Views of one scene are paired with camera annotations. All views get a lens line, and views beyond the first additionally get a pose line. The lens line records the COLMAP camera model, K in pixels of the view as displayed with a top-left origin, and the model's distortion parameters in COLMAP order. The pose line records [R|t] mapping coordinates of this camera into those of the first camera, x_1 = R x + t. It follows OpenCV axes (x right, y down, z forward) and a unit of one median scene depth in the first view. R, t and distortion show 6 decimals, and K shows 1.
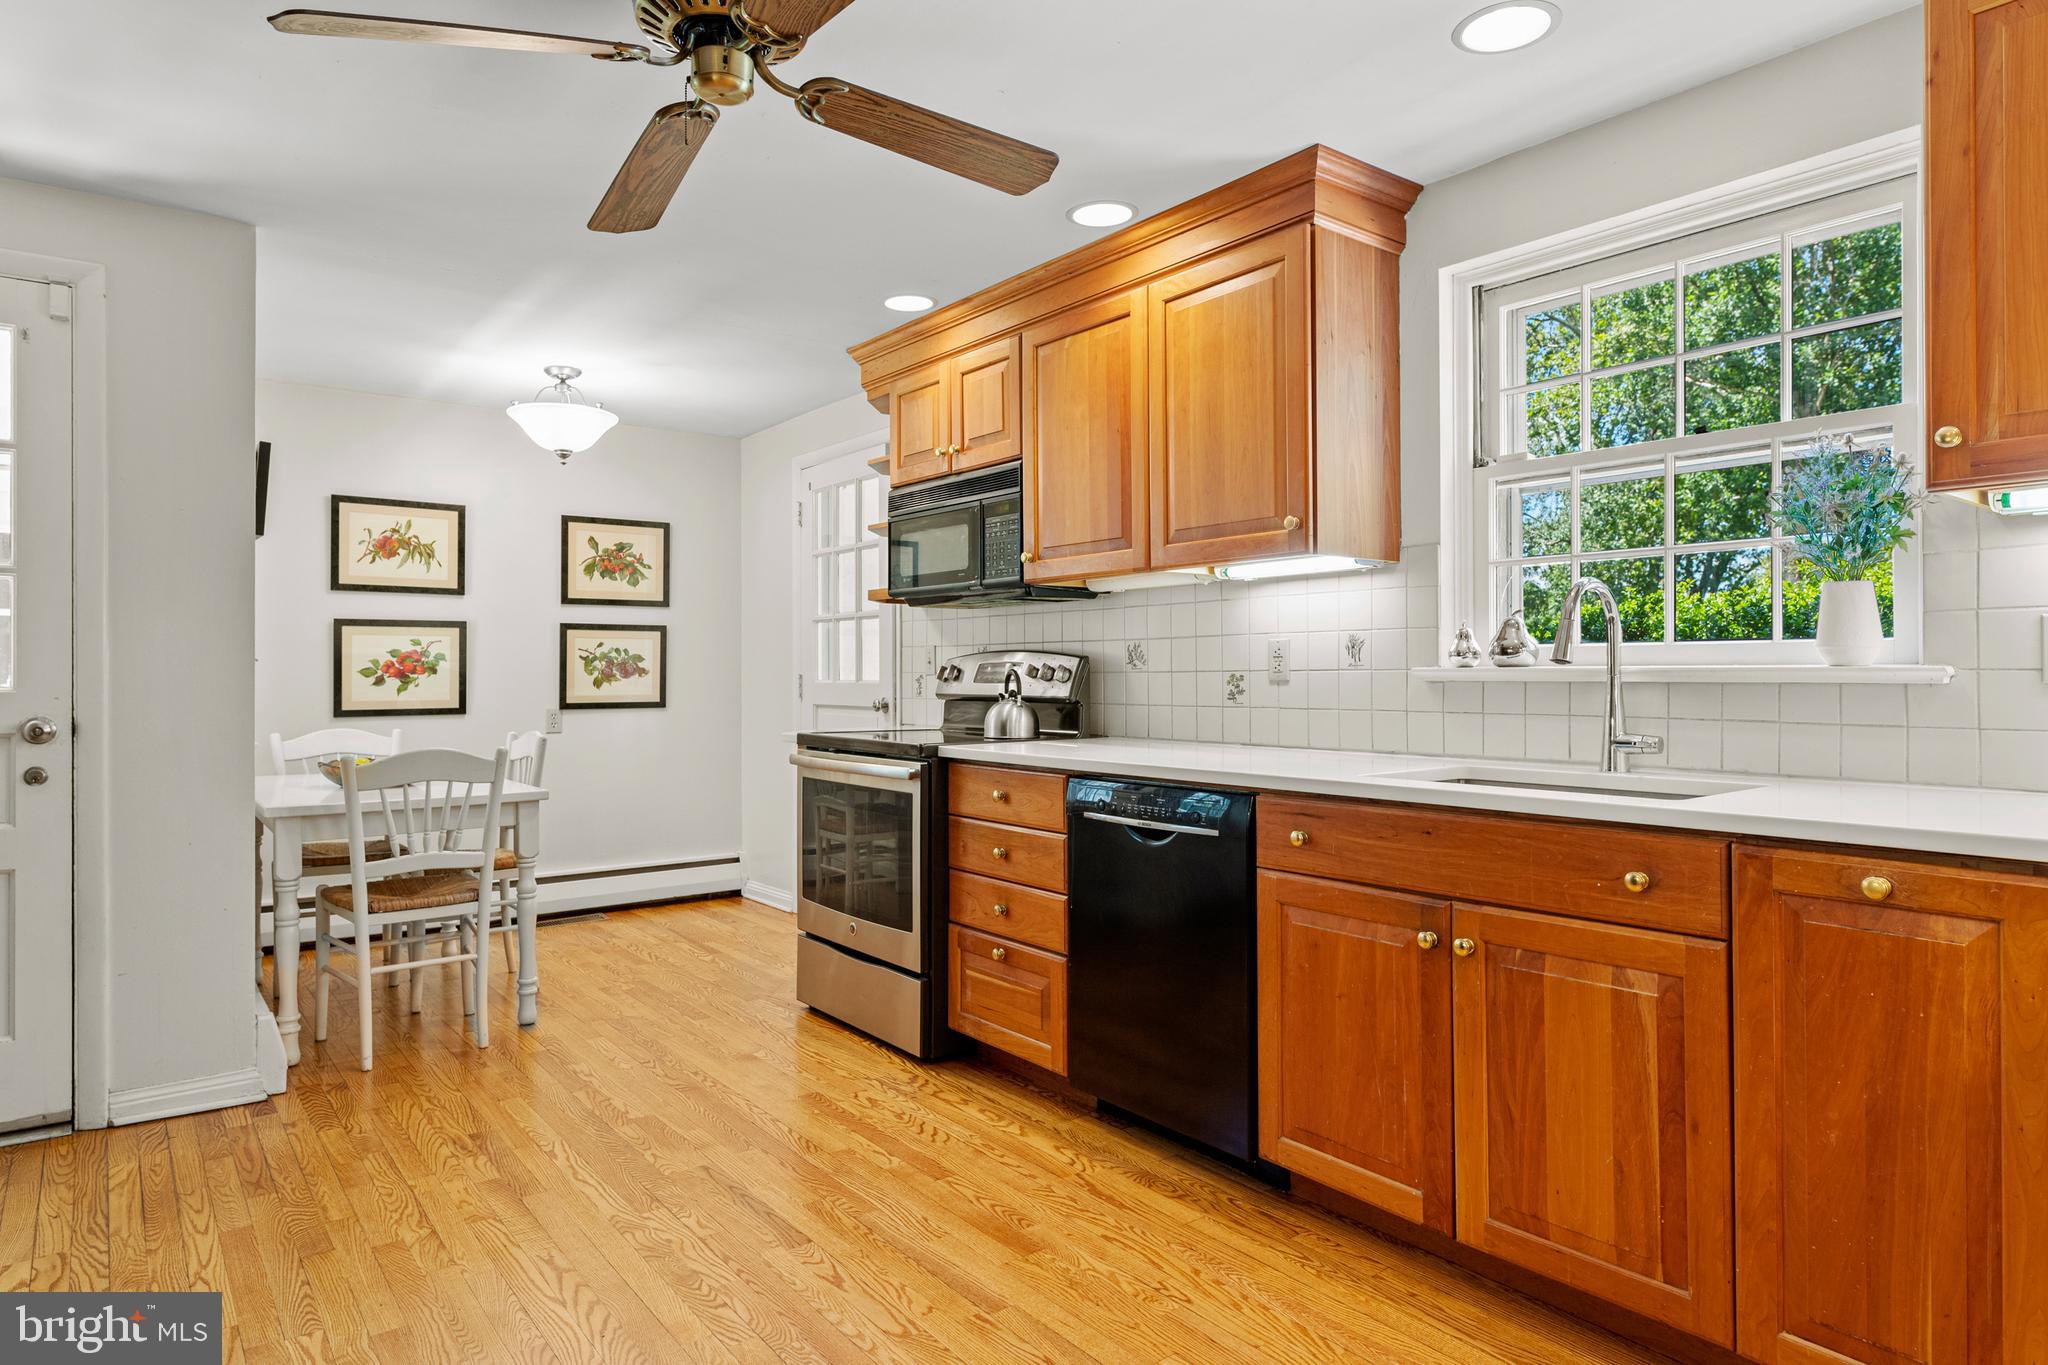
lens RADIAL K [[1199.6, 0, 1012.0], [0, 1199.6, 674.4], [0, 0, 1]] dist [0.020139, -0.001461]
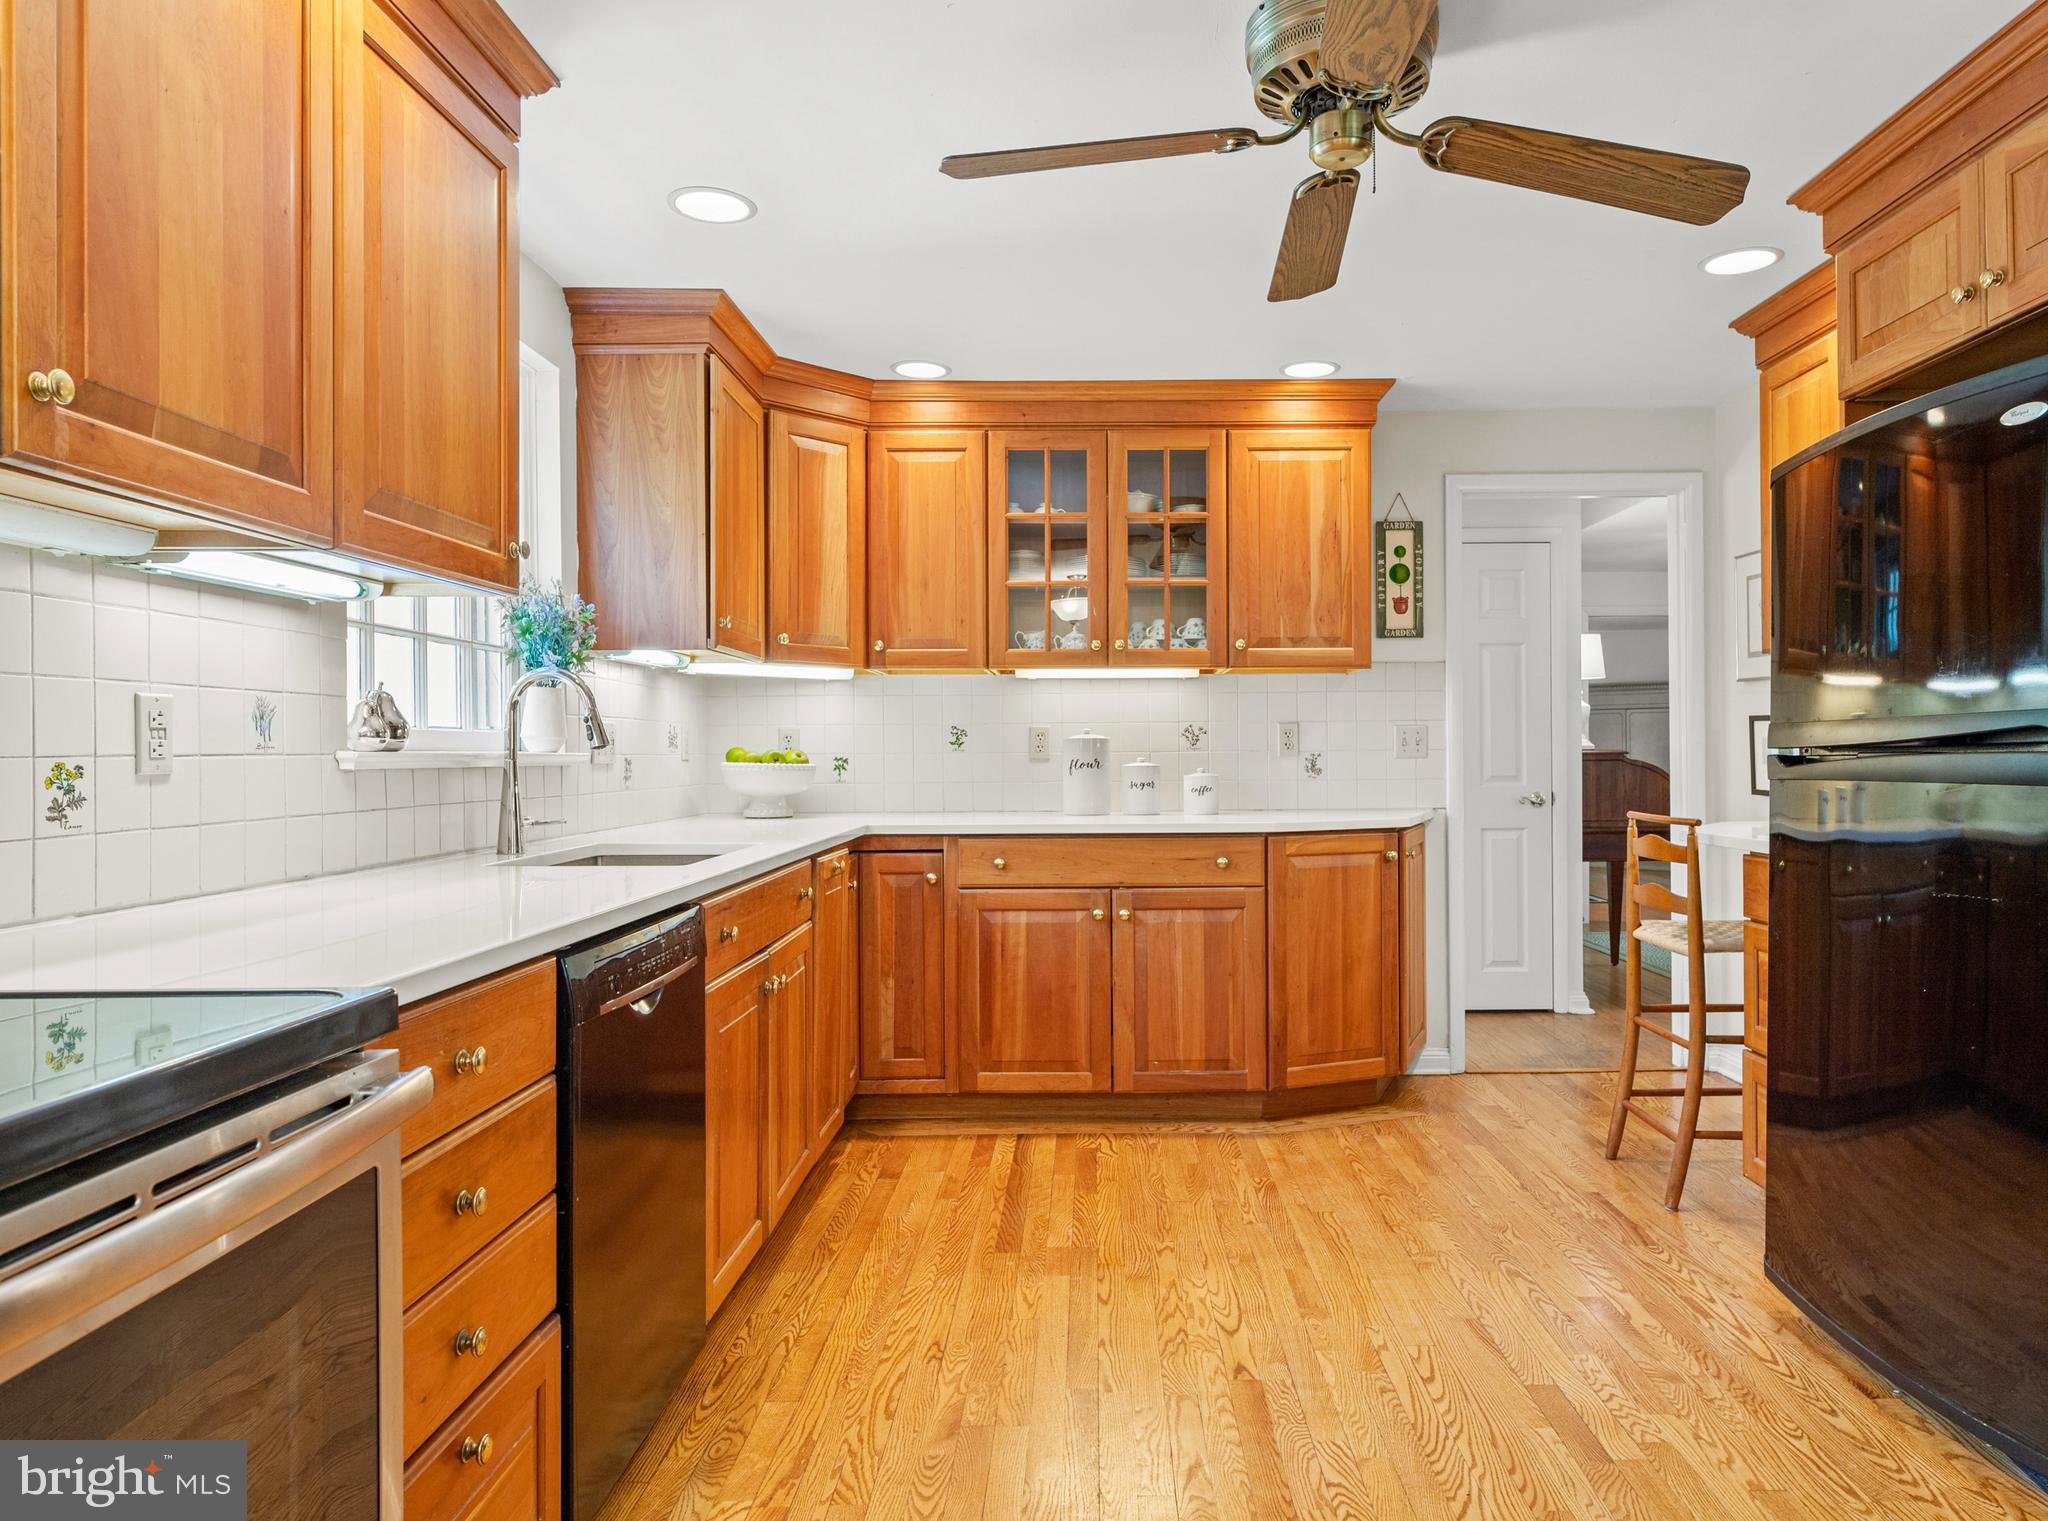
lens RADIAL K [[1308.0, 0, 1108.8], [0, 1308.0, 756.3], [0, 0, 1]] dist [0.039005, 0.000308]
pose [[-0.800343, 0.003058, 0.599534, -0.407210], [0.005680, 0.999981, 0.002481, -0.001781], [-0.599515, 0.005391, -0.800345, 1.104522]]
